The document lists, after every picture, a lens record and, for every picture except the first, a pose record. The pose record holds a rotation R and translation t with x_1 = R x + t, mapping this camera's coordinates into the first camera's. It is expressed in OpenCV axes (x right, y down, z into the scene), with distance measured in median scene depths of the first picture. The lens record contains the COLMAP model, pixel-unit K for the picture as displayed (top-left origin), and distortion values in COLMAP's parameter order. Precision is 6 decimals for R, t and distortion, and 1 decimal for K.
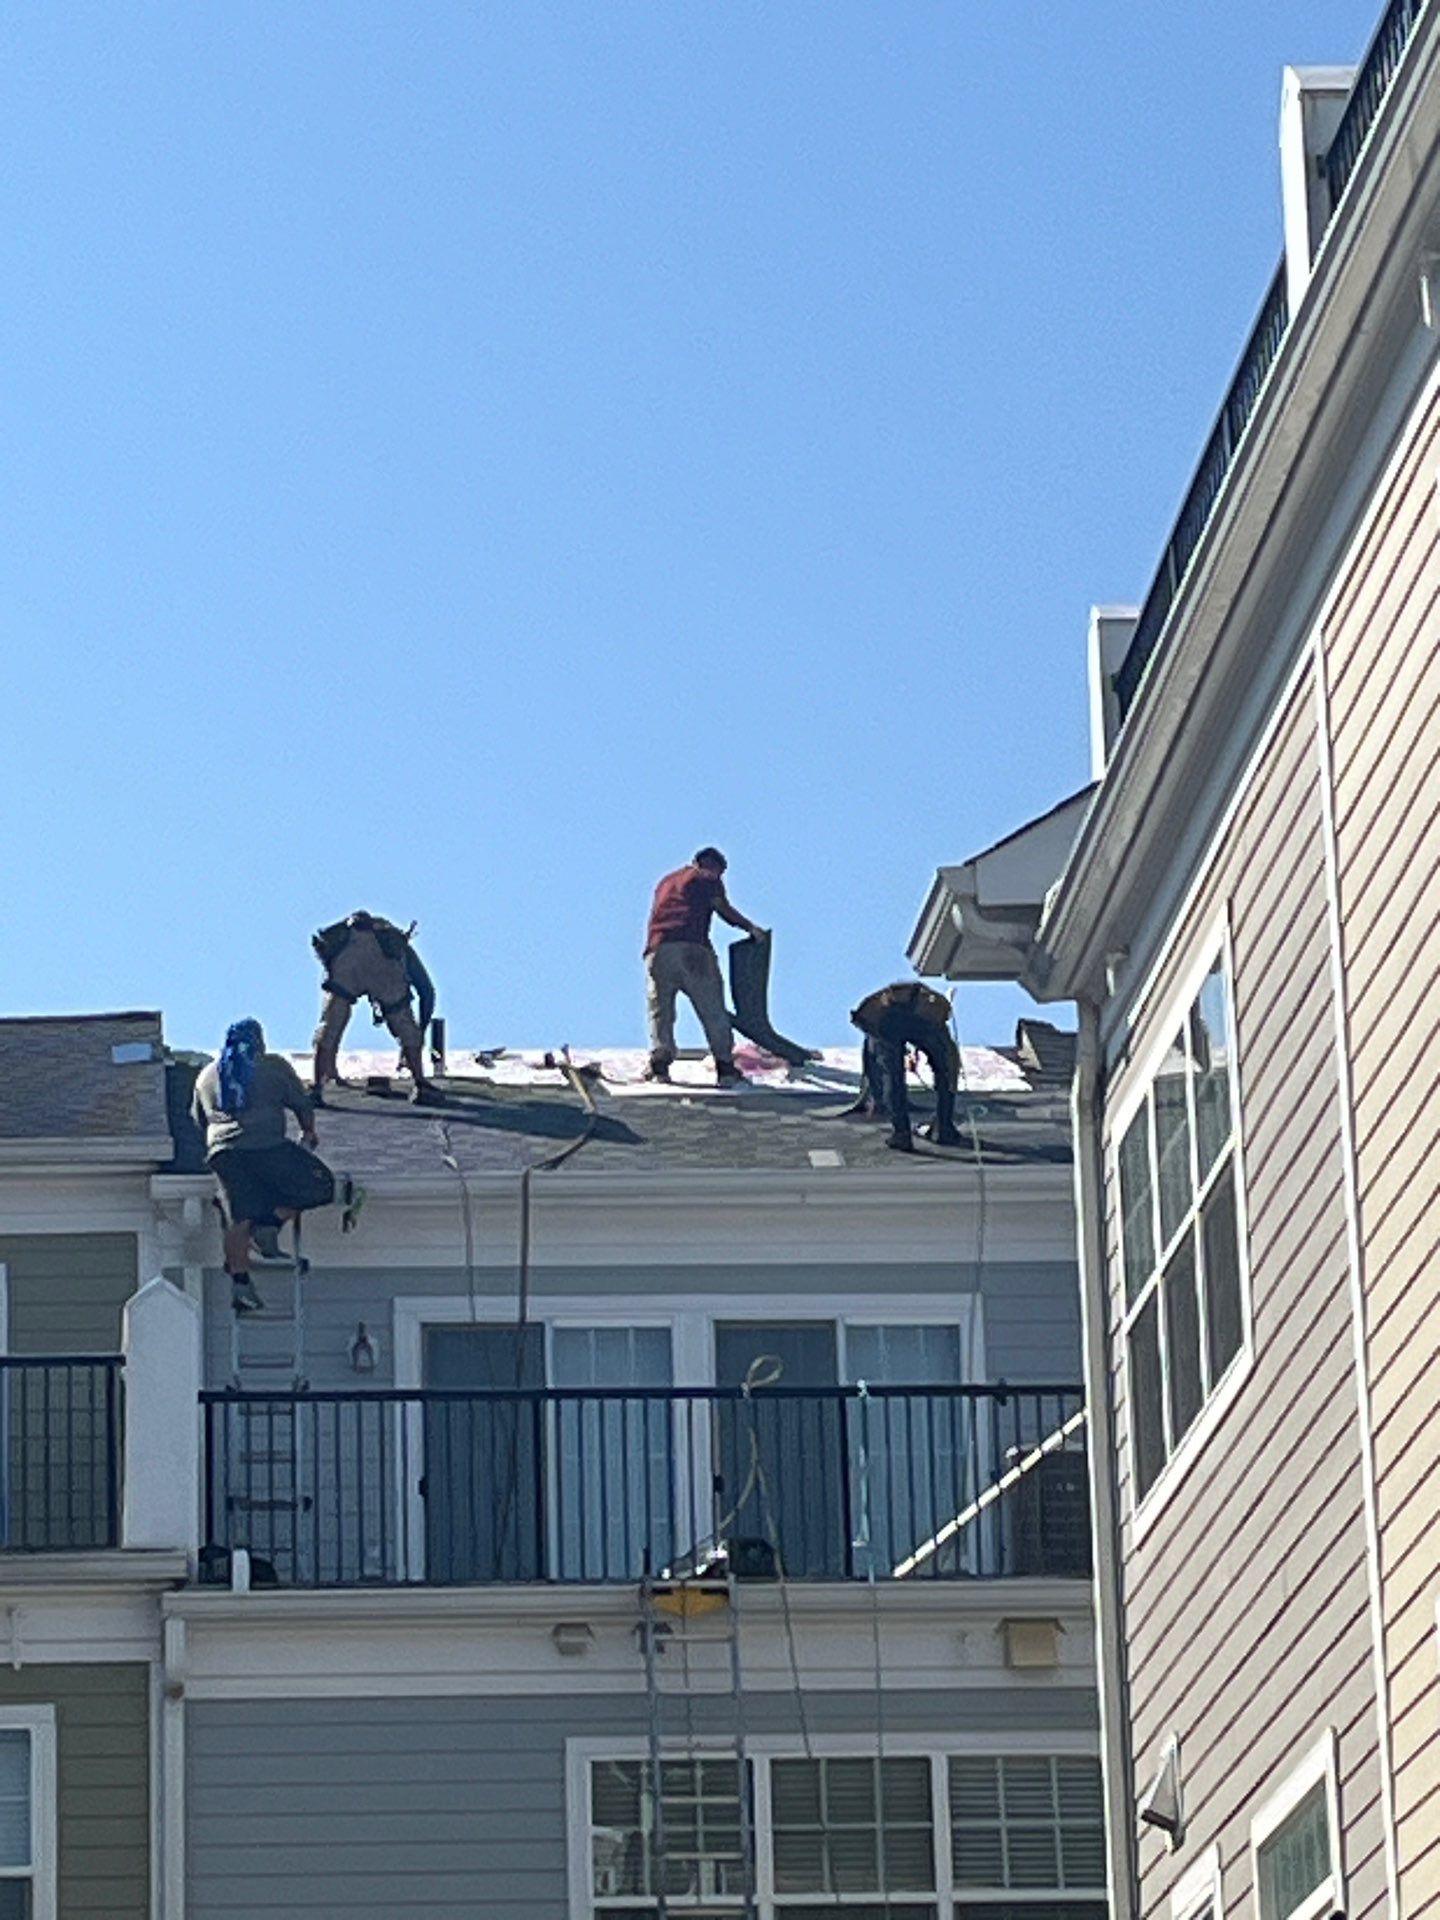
lens RADIAL K [[7223.0, 0, 674.9], [0, 7223.0, 958.8], [0, 0, 1]] dist [0.178999, 4.046701]
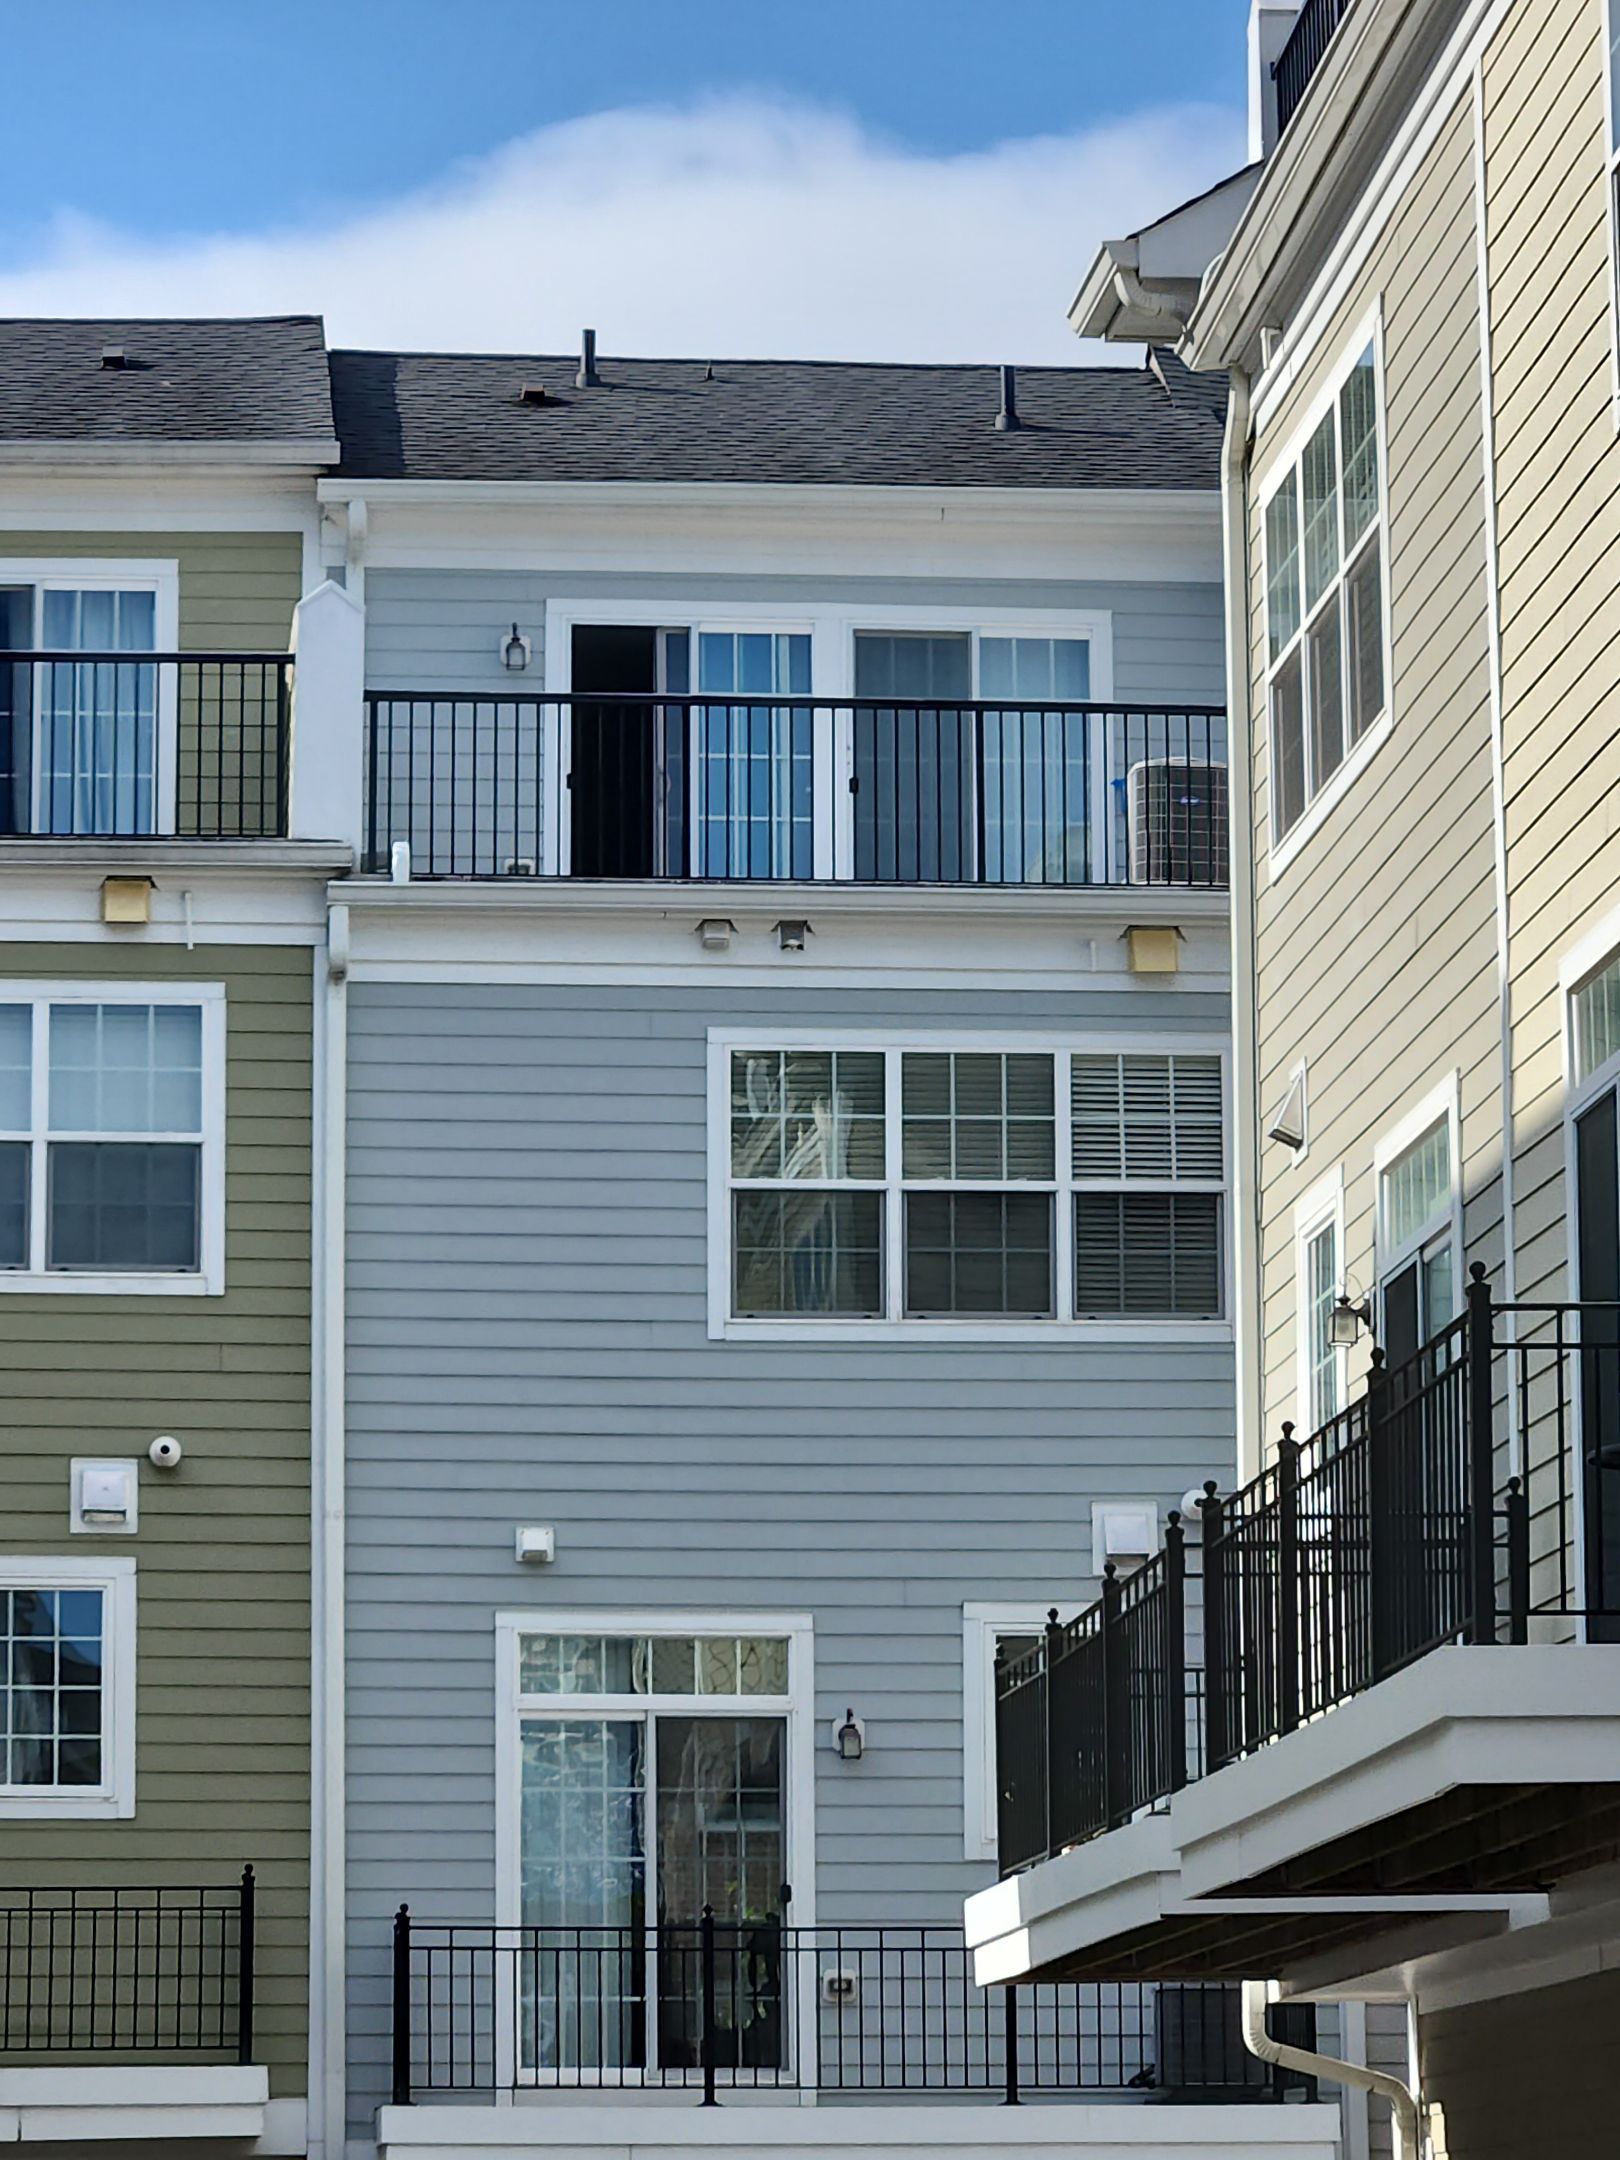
lens RADIAL K [[7339.5, 0, 810.0], [0, 7339.5, 1080.0], [0, 0, 1]] dist [-1.373770, 32.350274]
pose [[0.999628, 0.025108, 0.010631, -0.011360], [-0.026213, 0.992280, 0.121220, -0.013860], [-0.007506, -0.121453, 0.992569, -0.052970]]
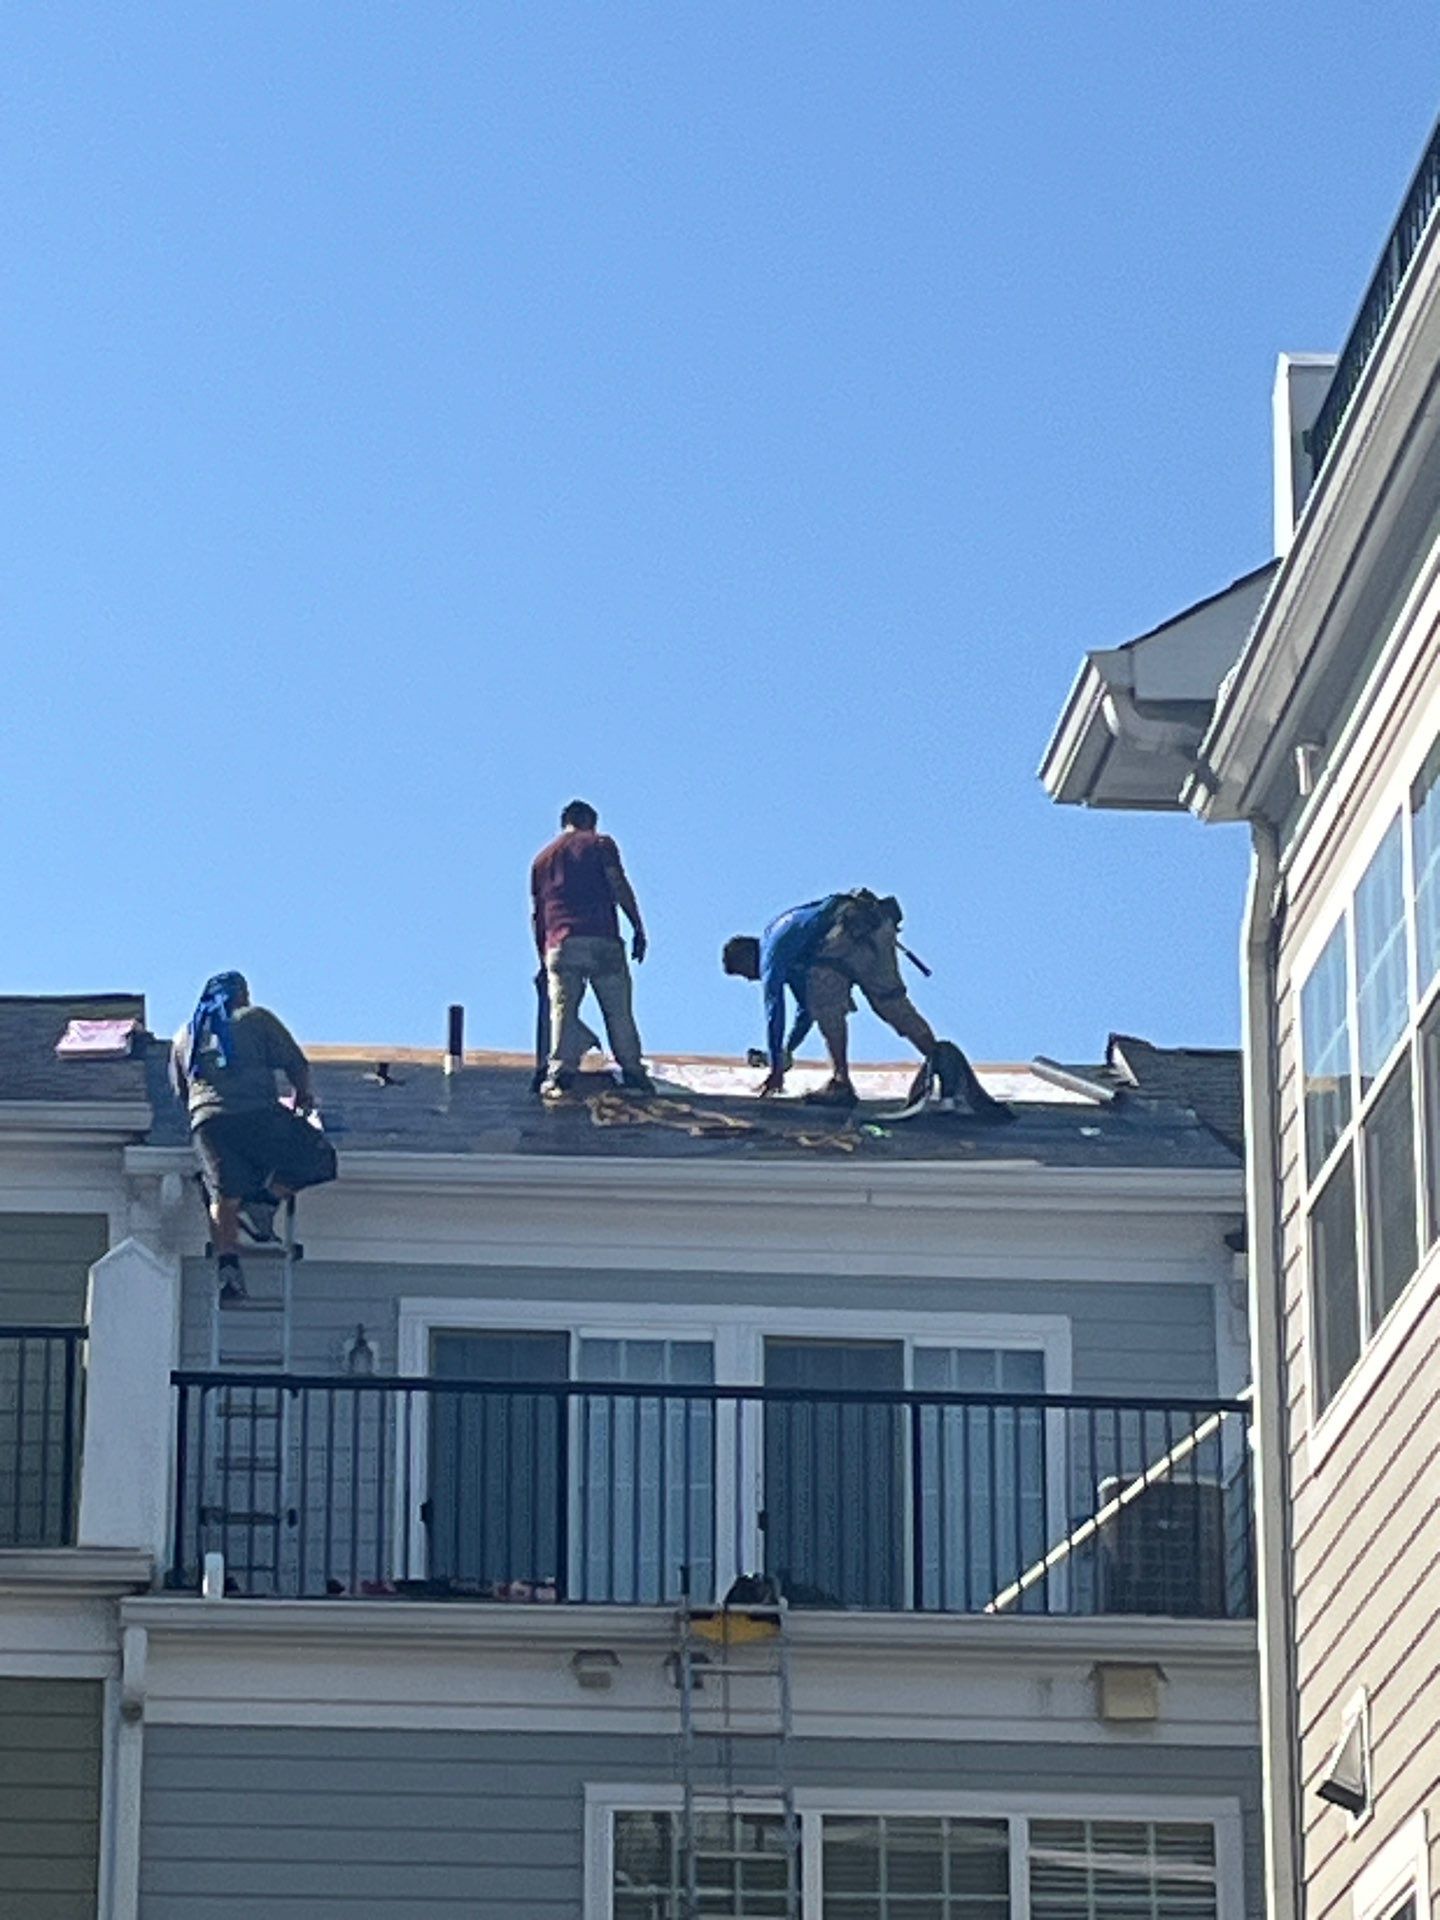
lens RADIAL K [[7223.0, 0, 674.9], [0, 7223.0, 958.8], [0, 0, 1]] dist [0.178999, 4.046701]
pose [[0.999543, 0.030224, 0.000255, -0.007598], [-0.030190, 0.998751, -0.039813, 0.043685], [-0.001458, 0.039787, 0.999207, 0.136689]]
